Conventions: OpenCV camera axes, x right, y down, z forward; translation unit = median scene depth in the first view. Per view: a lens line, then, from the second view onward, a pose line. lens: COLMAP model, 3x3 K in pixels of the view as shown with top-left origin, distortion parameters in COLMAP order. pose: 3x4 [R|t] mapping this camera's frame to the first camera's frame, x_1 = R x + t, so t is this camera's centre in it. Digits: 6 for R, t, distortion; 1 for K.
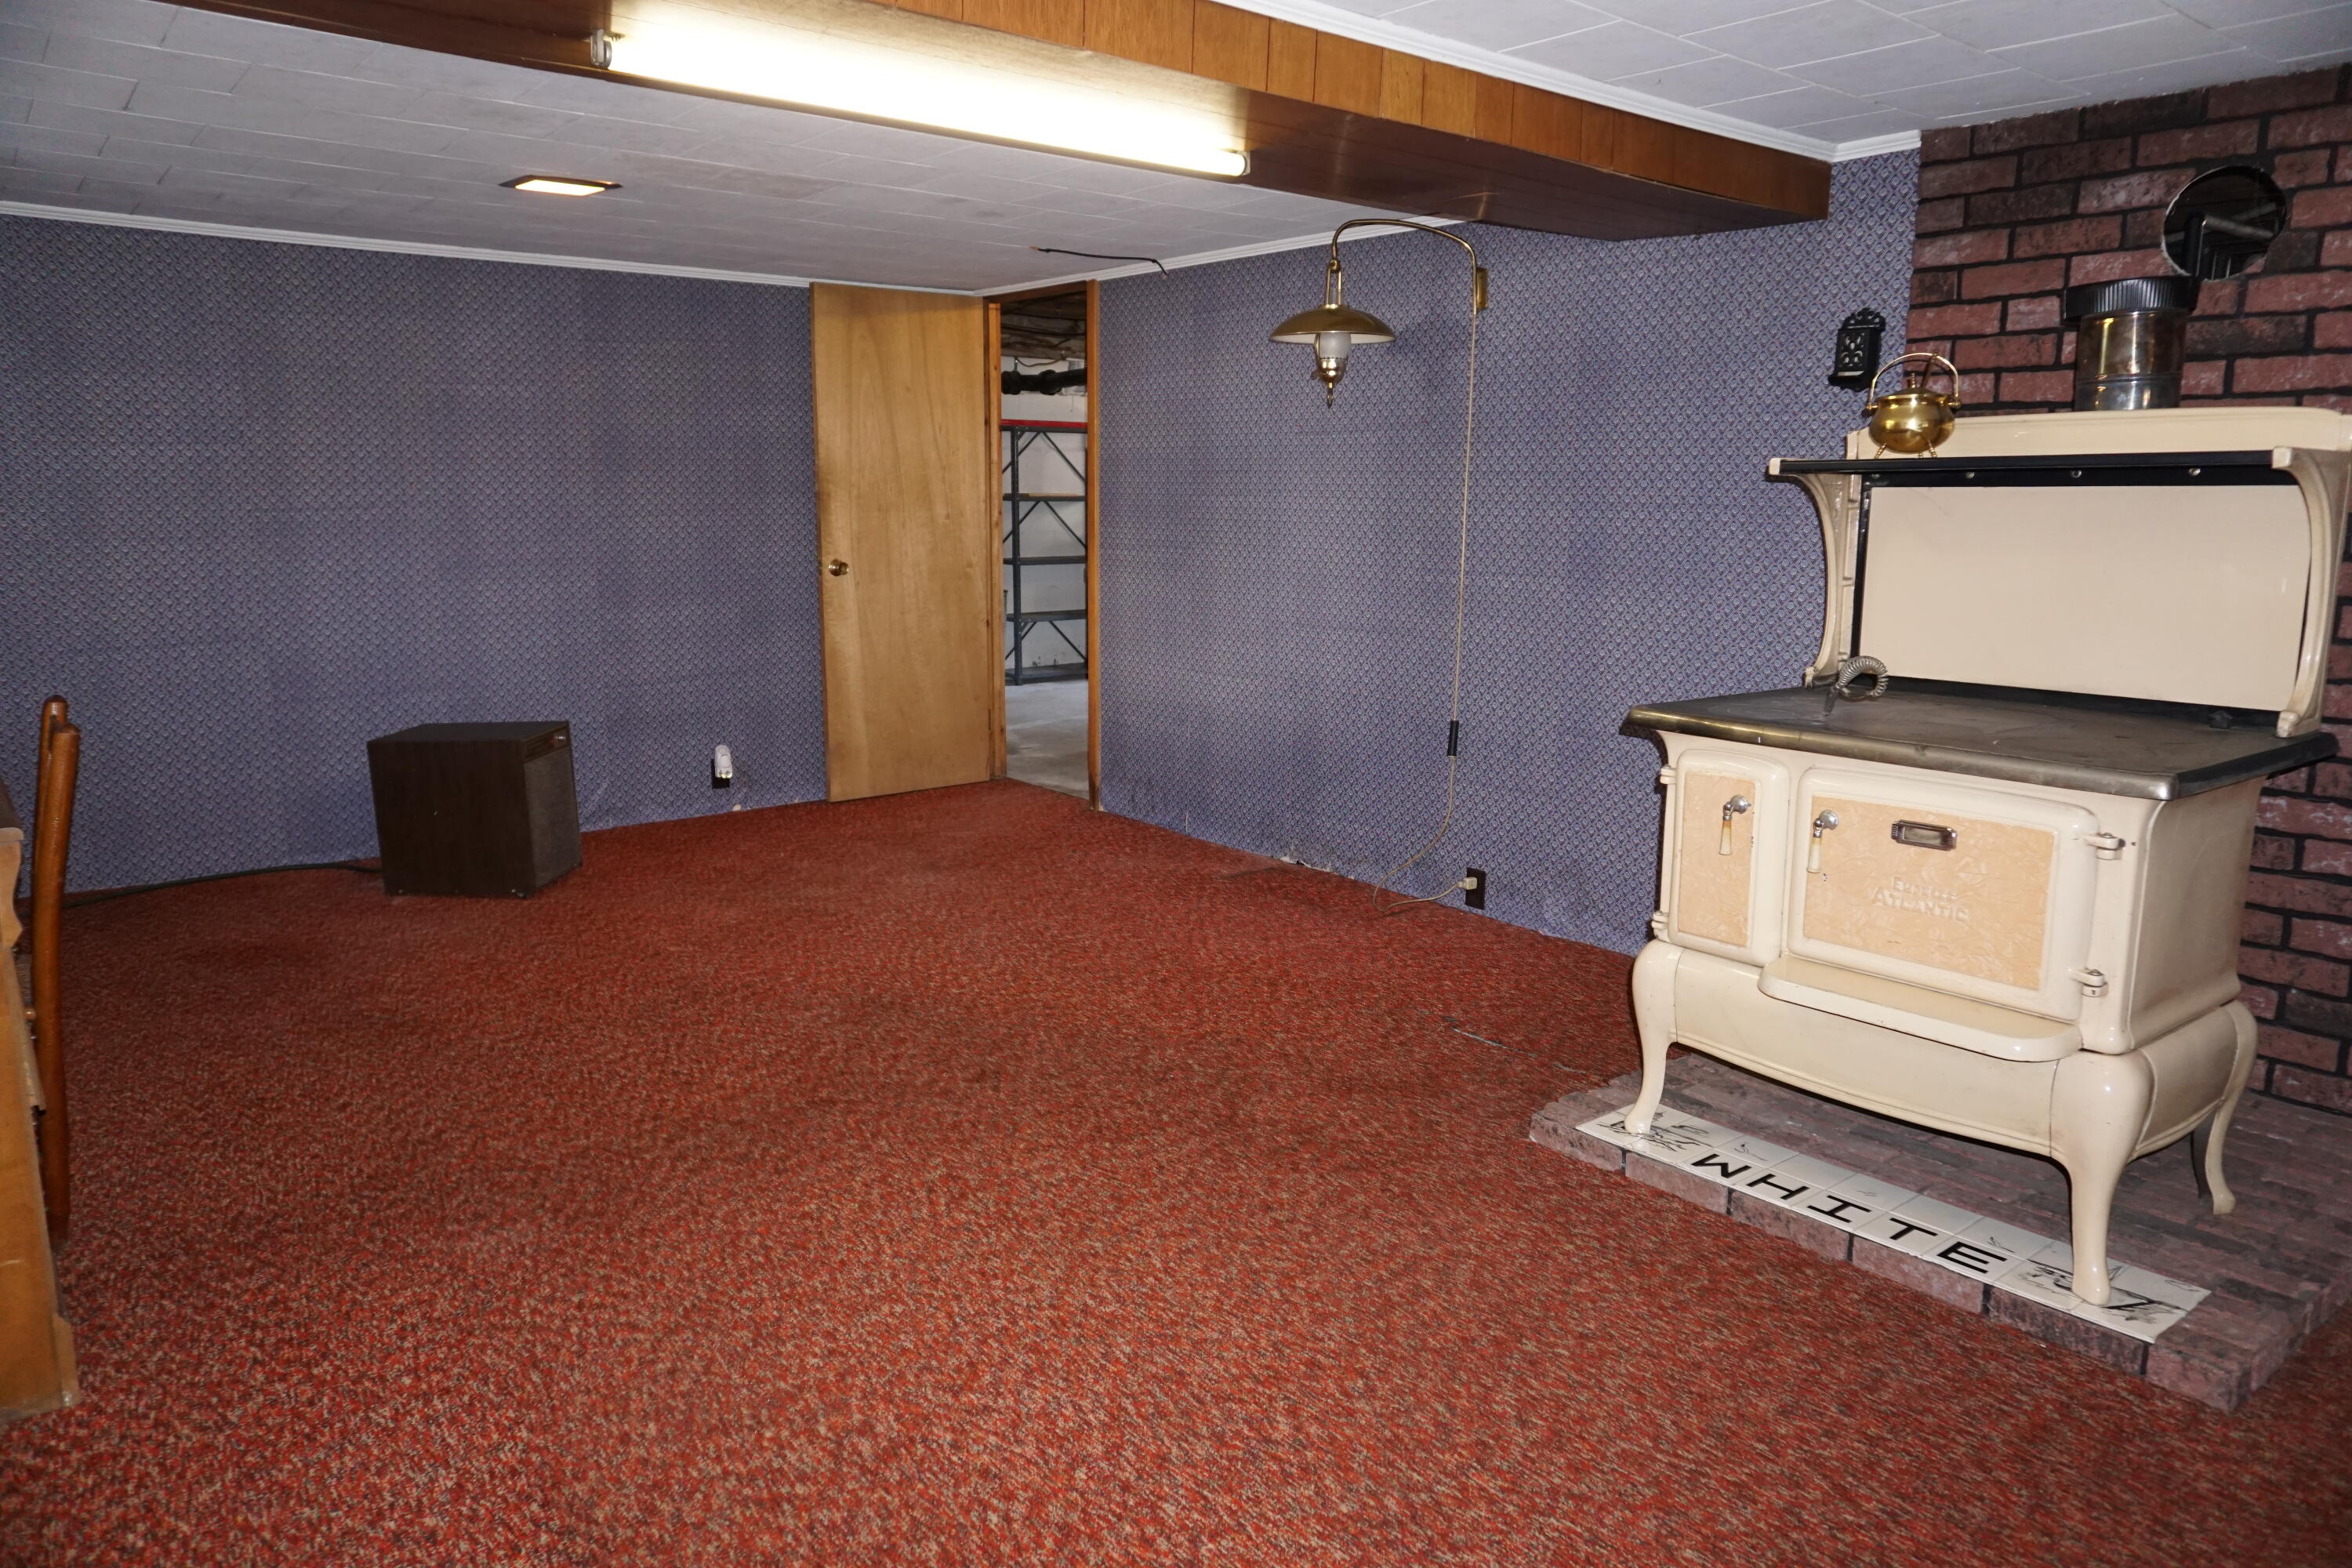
lens RADIAL K [[1573.6, 0, 1178.9], [0, 1573.6, 781.5], [0, 0, 1]] dist [-0.047798, 0.031041]
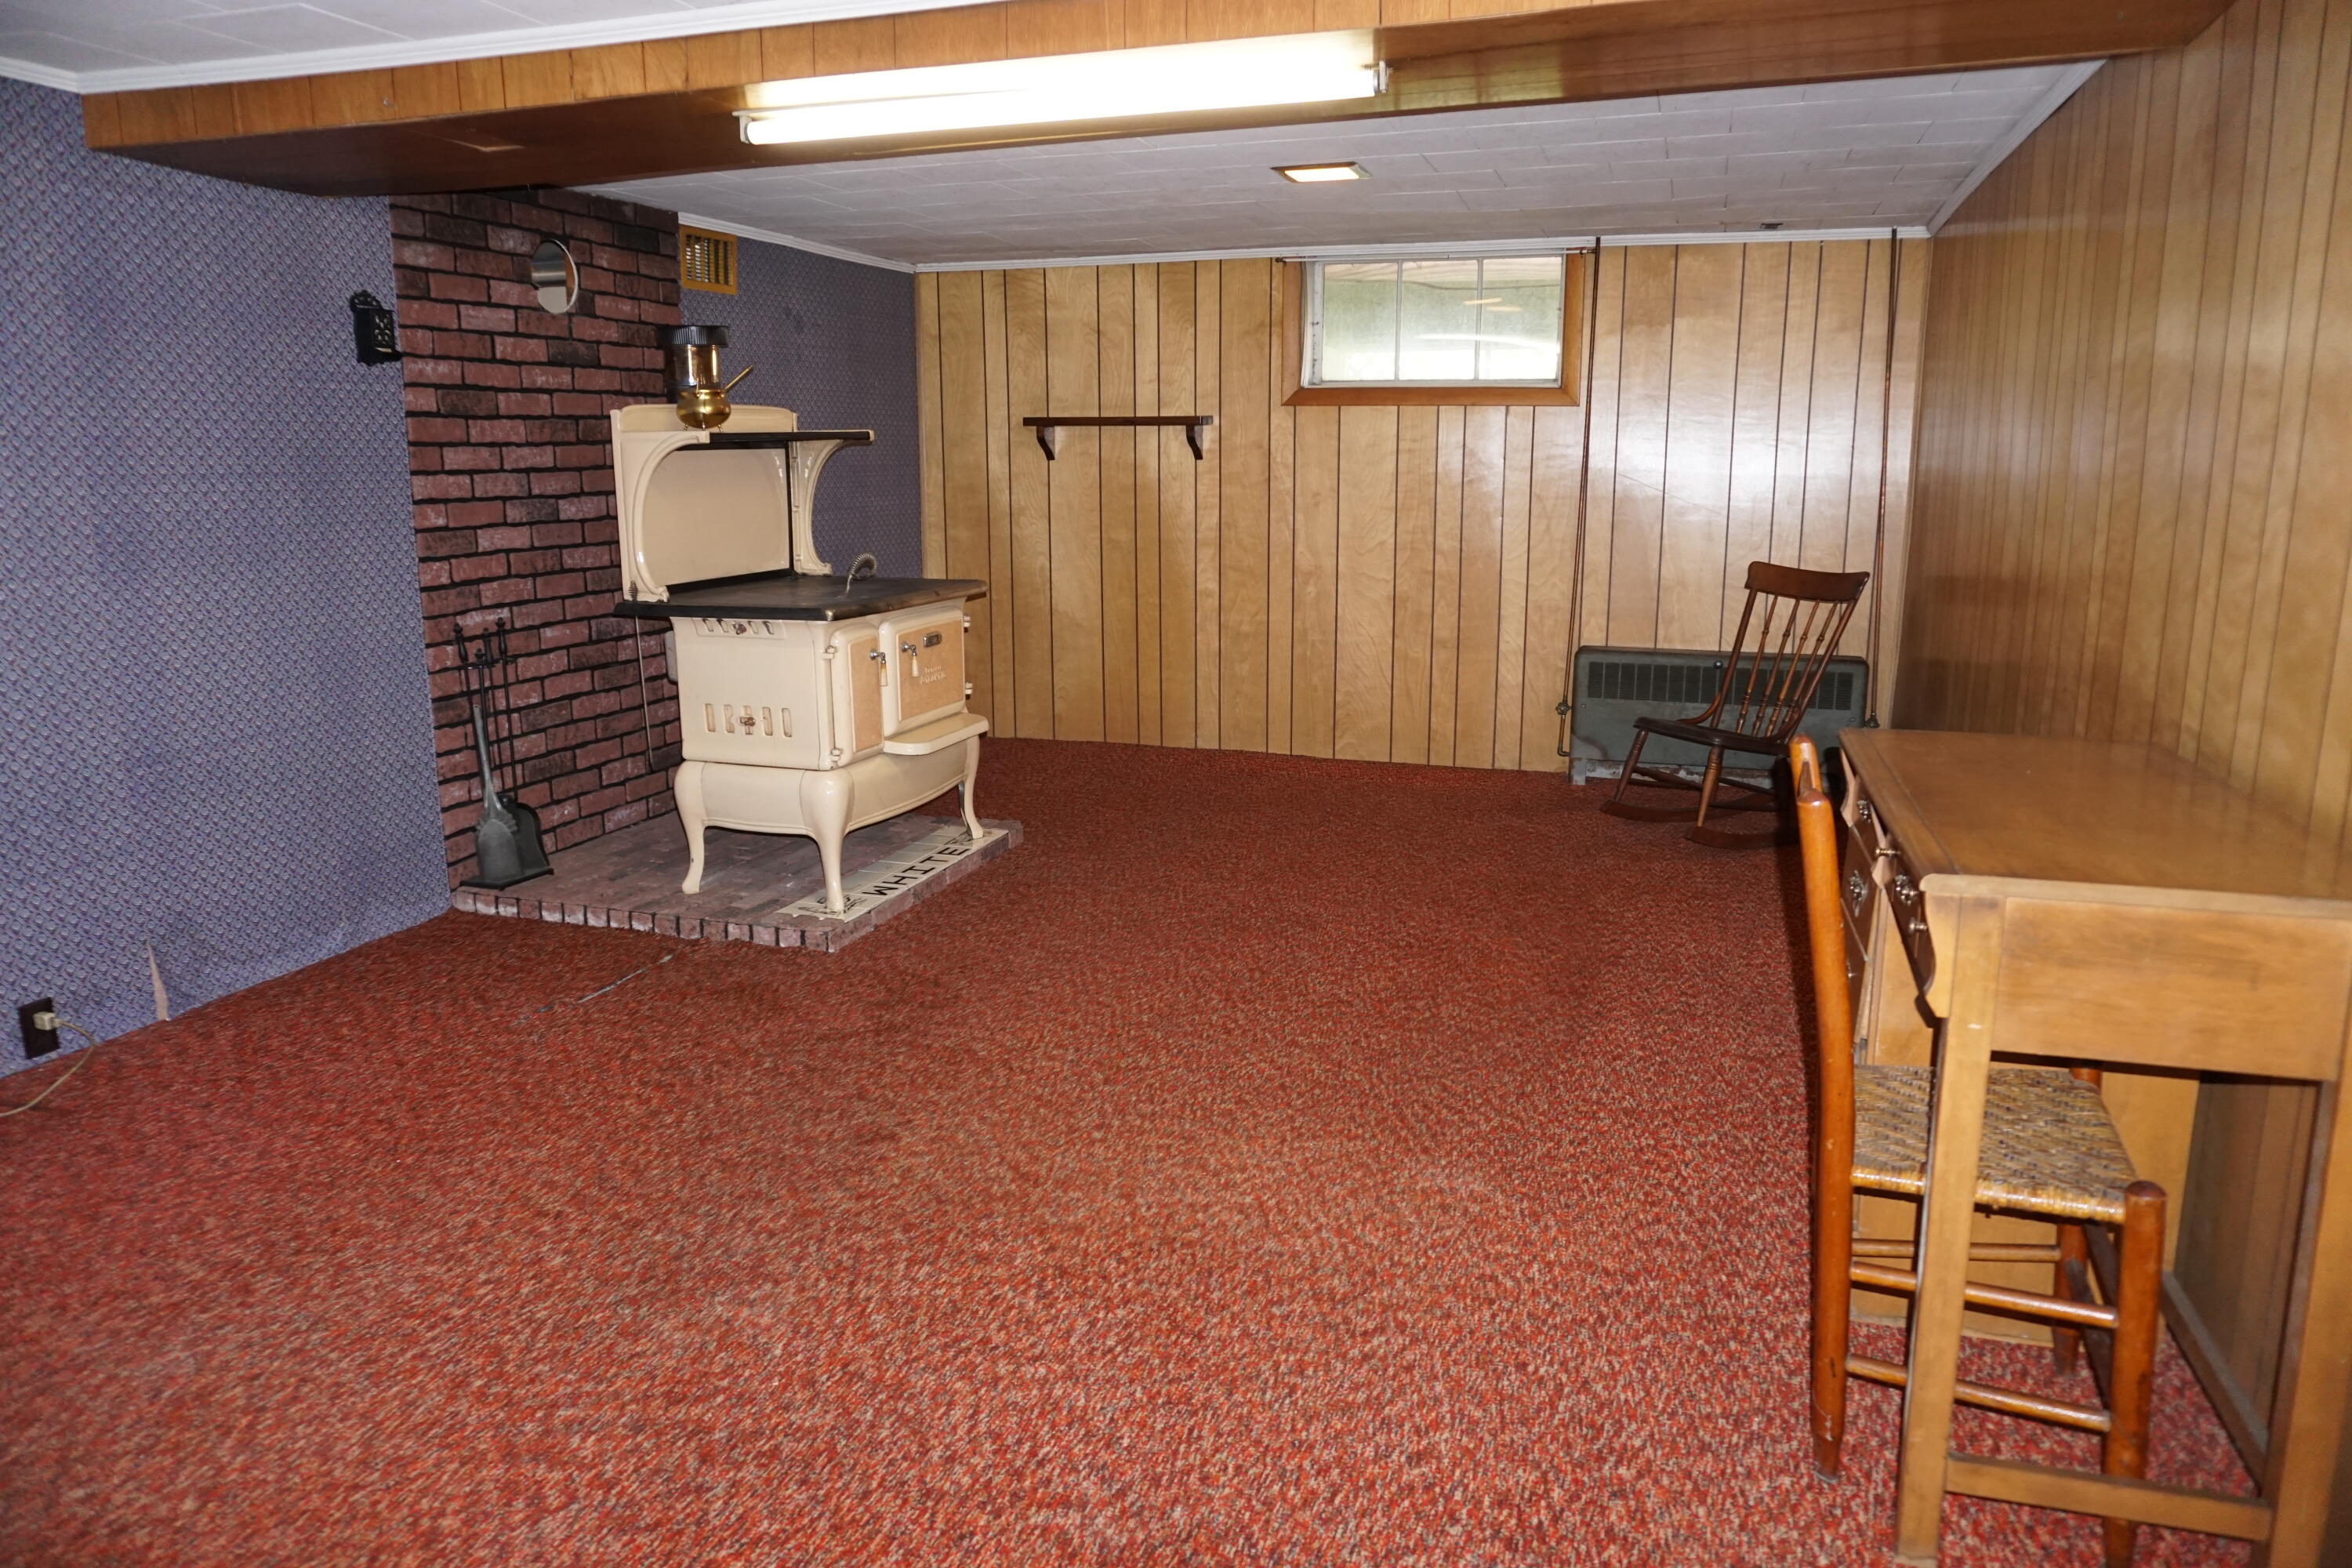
lens RADIAL K [[1573.6, 0, 1177.6], [0, 1573.6, 779.5], [0, 0, 1]] dist [-0.047798, 0.031041]
pose [[-0.539699, -0.176409, 0.823167, -1.055744], [0.153140, 0.940912, 0.302047, -0.278128], [-0.827812, 0.289074, -0.480795, 1.445126]]
